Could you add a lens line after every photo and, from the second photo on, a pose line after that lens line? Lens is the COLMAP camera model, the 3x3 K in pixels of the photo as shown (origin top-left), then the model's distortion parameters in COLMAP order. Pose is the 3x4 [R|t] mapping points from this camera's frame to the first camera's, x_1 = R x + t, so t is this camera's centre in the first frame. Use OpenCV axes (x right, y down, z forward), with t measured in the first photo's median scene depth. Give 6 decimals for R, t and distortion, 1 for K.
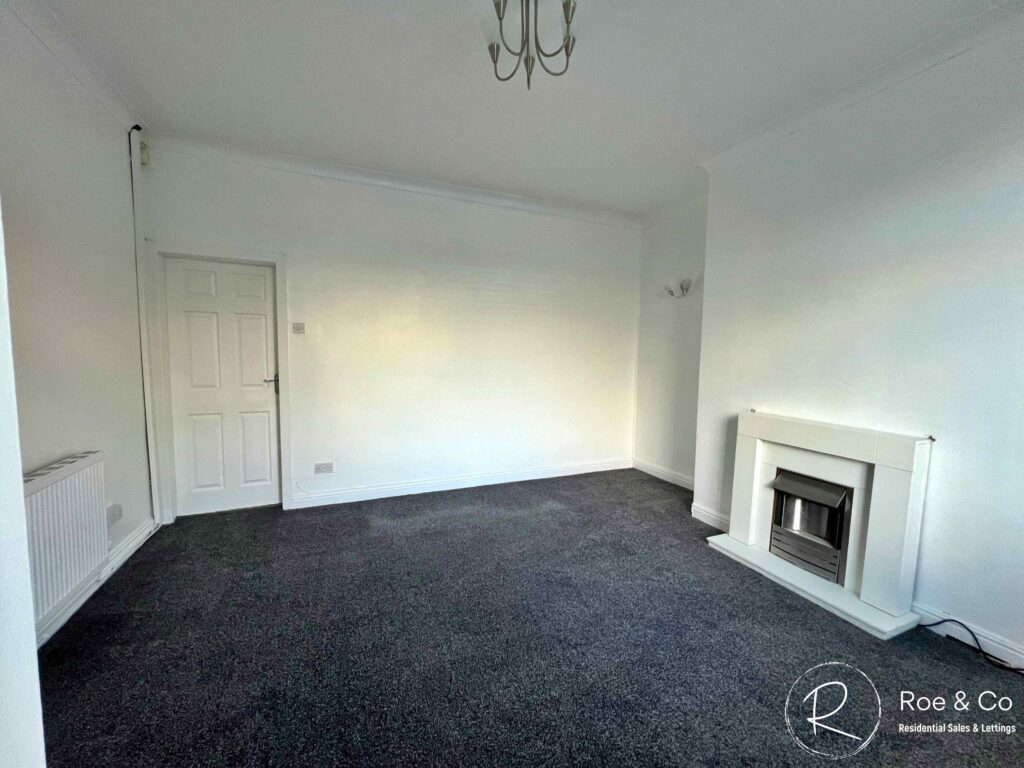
lens RADIAL K [[409.2, 0, 511.8], [0, 409.2, 385.4], [0, 0, 1]] dist [0.000587, 0.000040]
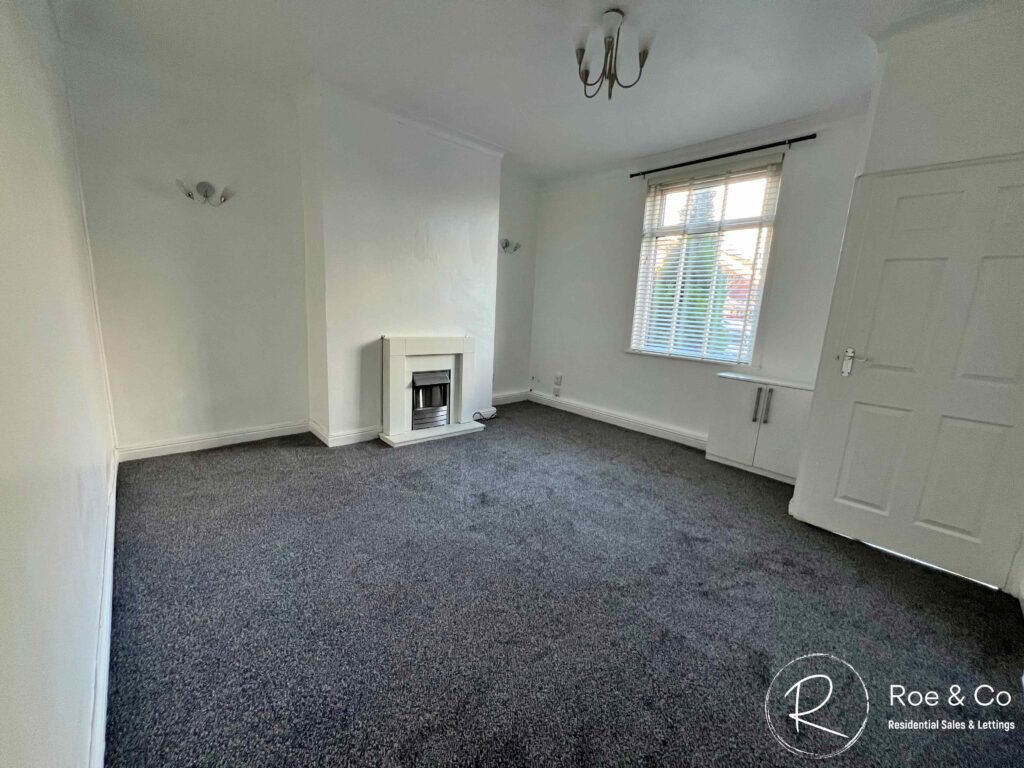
lens RADIAL K [[410.5, 0, 512.1], [0, 410.5, 385.2], [0, 0, 1]] dist [-0.000311, 0.000447]
pose [[-0.334588, -0.215514, 0.917390, -0.834832], [0.014690, 0.972187, 0.233744, -0.092510], [-0.942250, 0.091684, -0.322117, 1.158926]]
